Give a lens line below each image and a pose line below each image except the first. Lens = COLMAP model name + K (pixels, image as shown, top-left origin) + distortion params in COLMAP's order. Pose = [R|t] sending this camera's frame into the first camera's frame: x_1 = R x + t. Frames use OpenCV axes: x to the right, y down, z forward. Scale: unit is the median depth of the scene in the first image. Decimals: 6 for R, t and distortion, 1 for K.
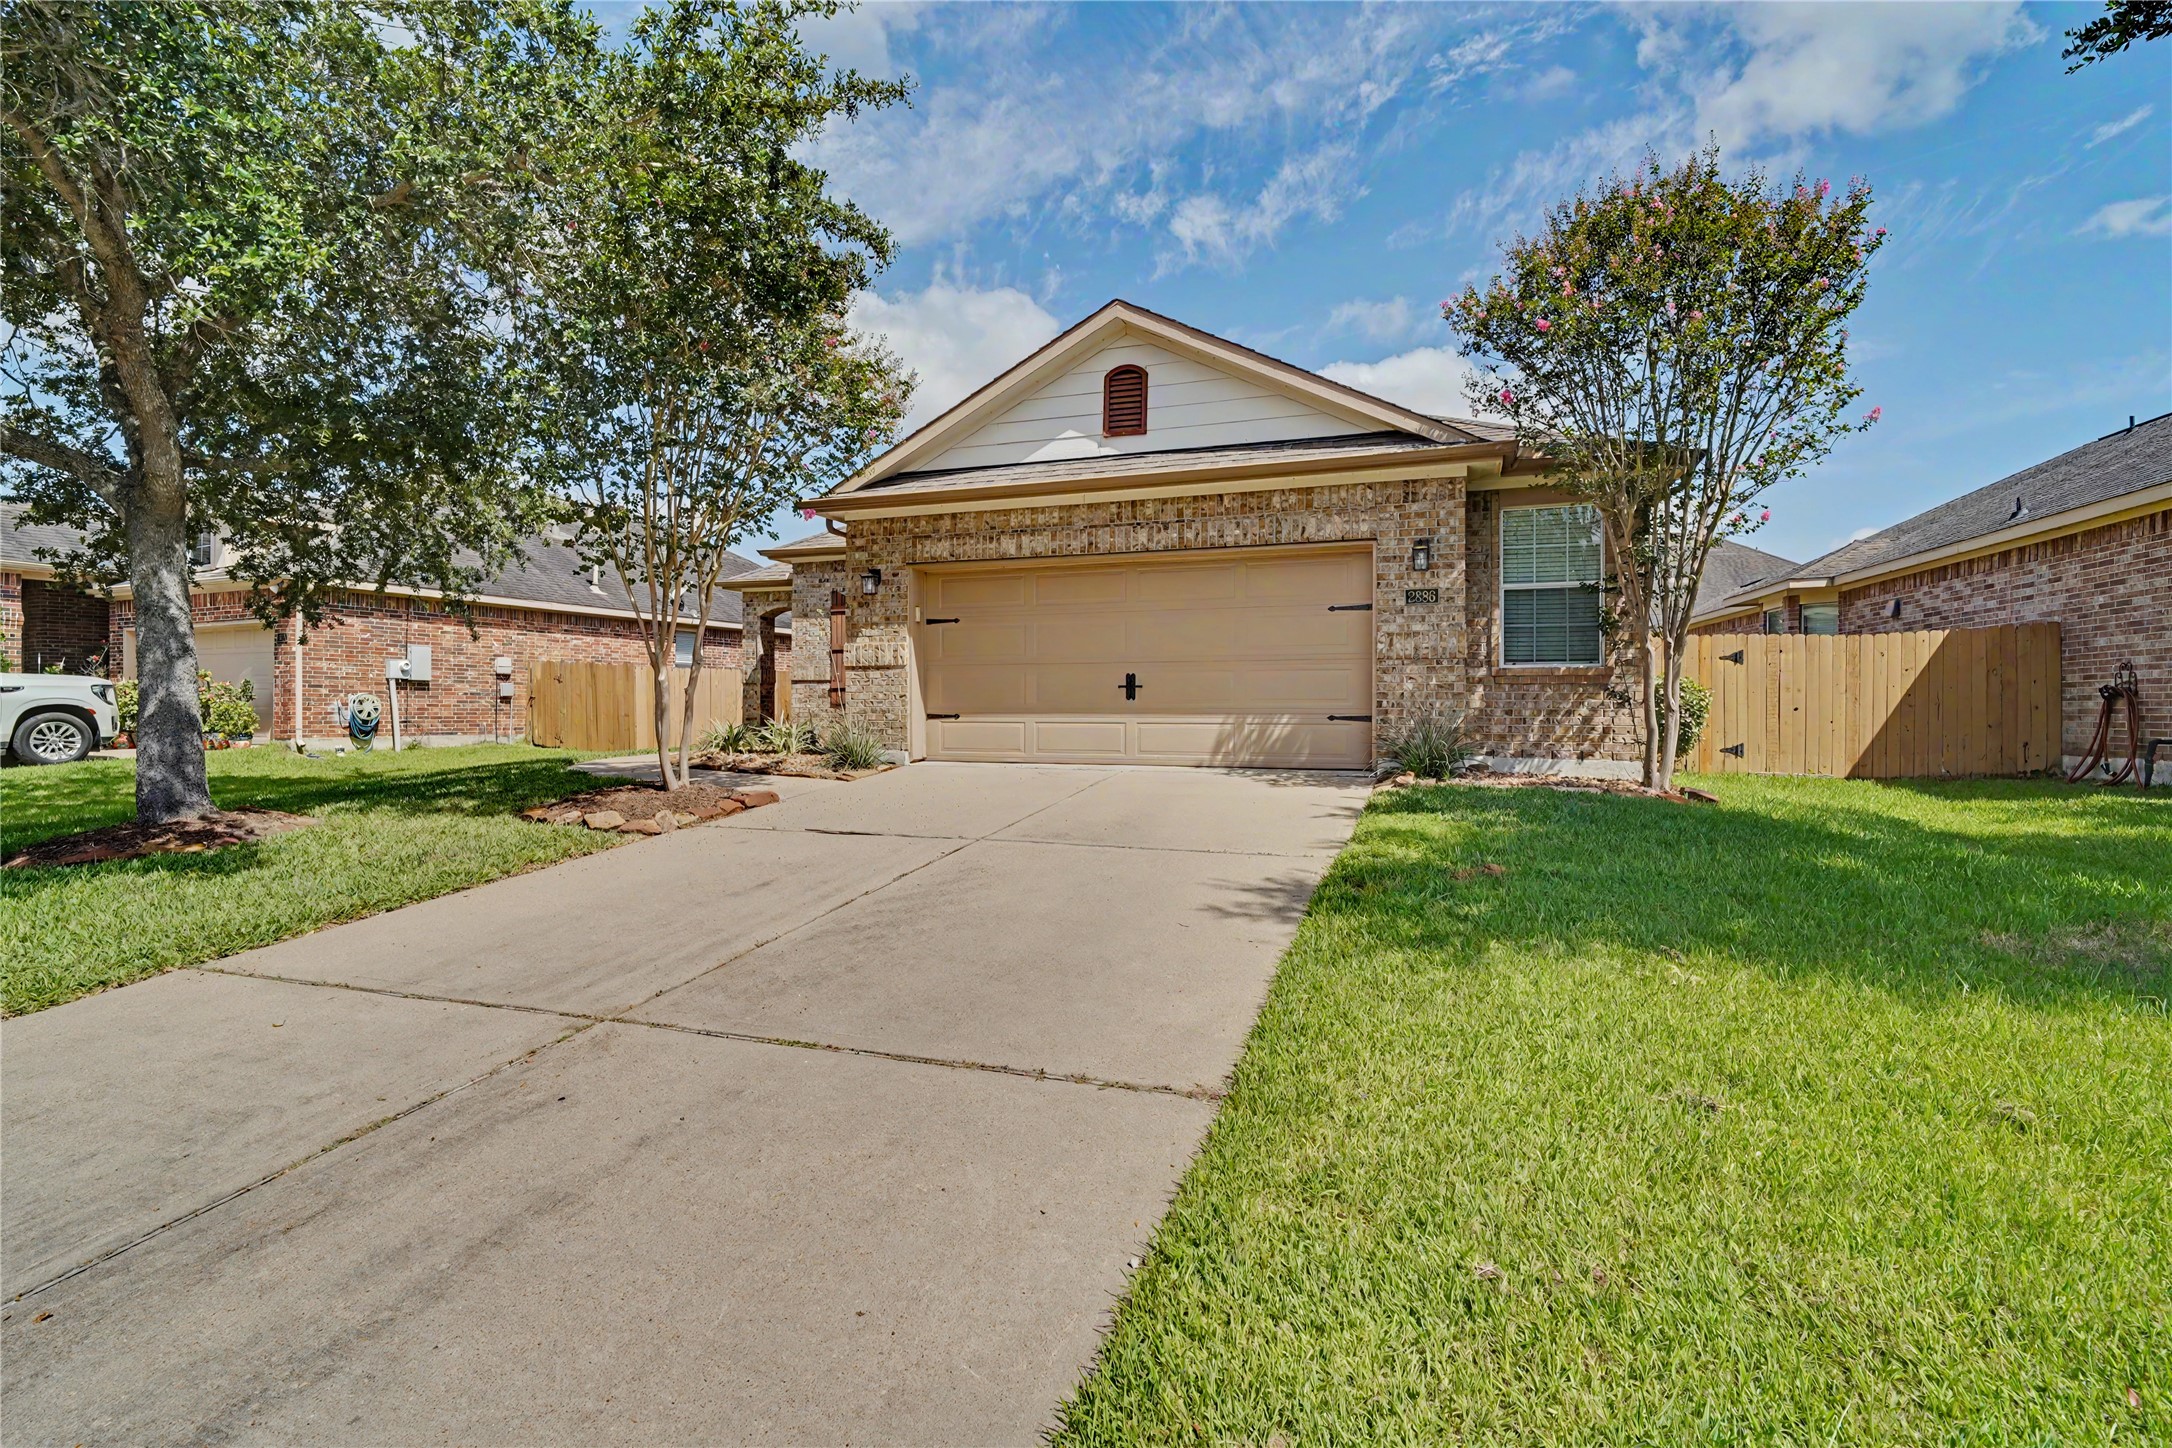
lens RADIAL K [[1054.4, 0, 1080.6], [0, 1054.4, 713.8], [0, 0, 1]] dist [-0.005381, -0.000014]
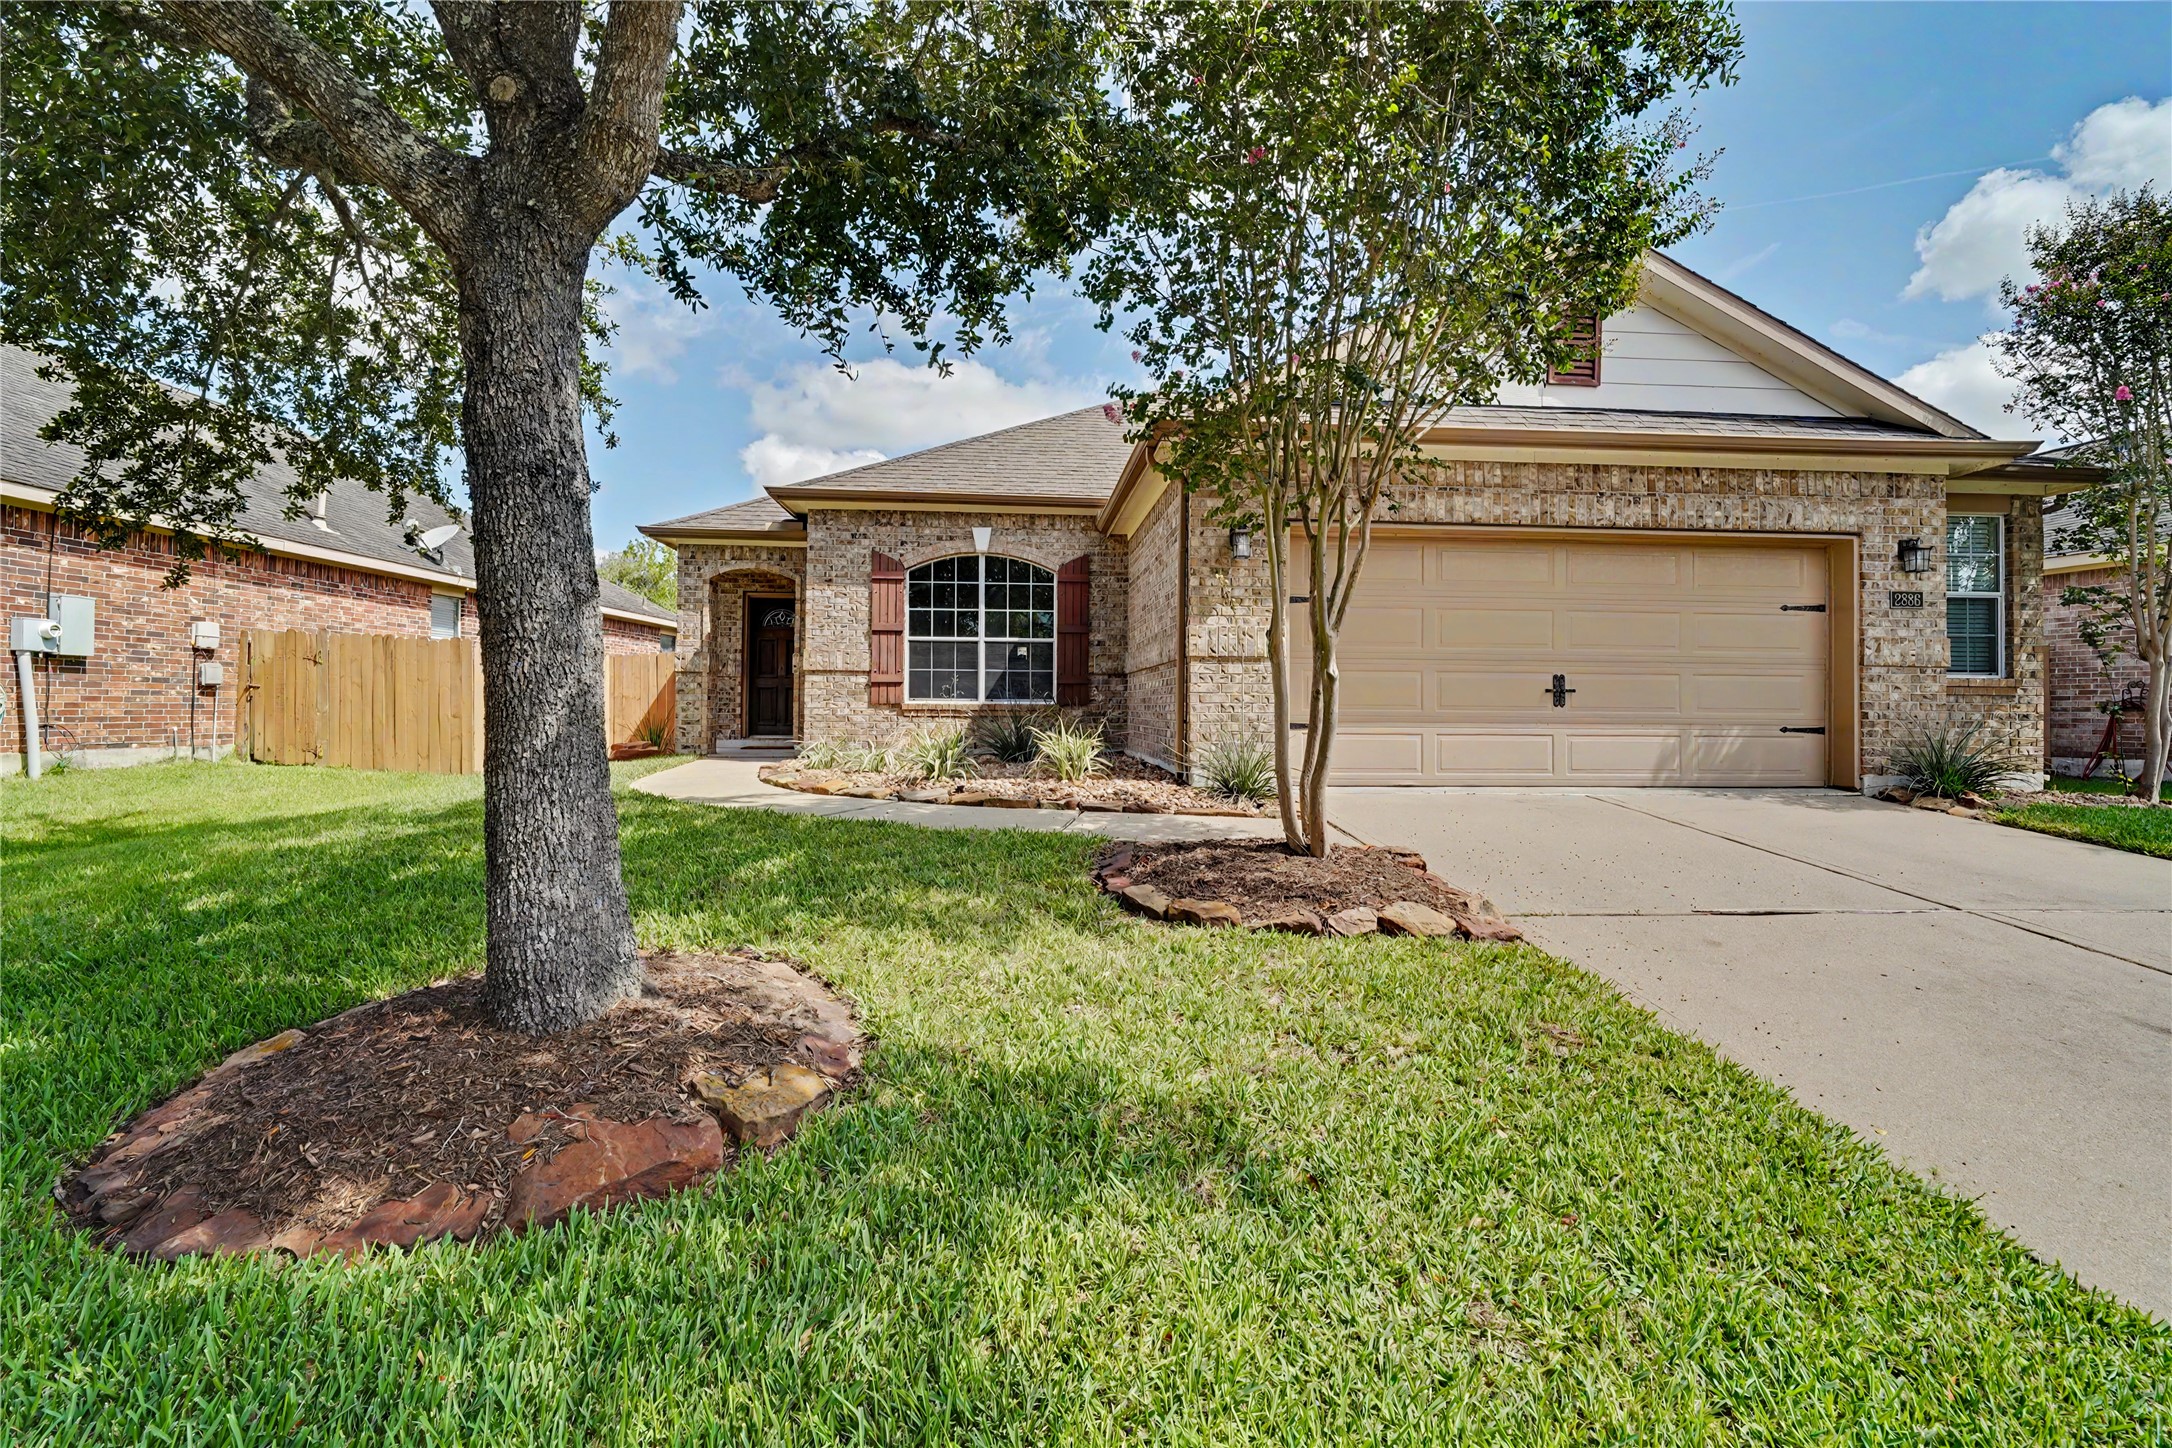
lens RADIAL K [[1054.4, 0, 1086.7], [0, 1054.4, 719.5], [0, 0, 1]] dist [-0.005381, -0.000014]
pose [[0.908085, 0.001683, 0.418784, -0.597096], [-0.006207, 0.999936, 0.009441, -0.008717], [-0.418741, -0.011172, 0.908037, 0.384587]]
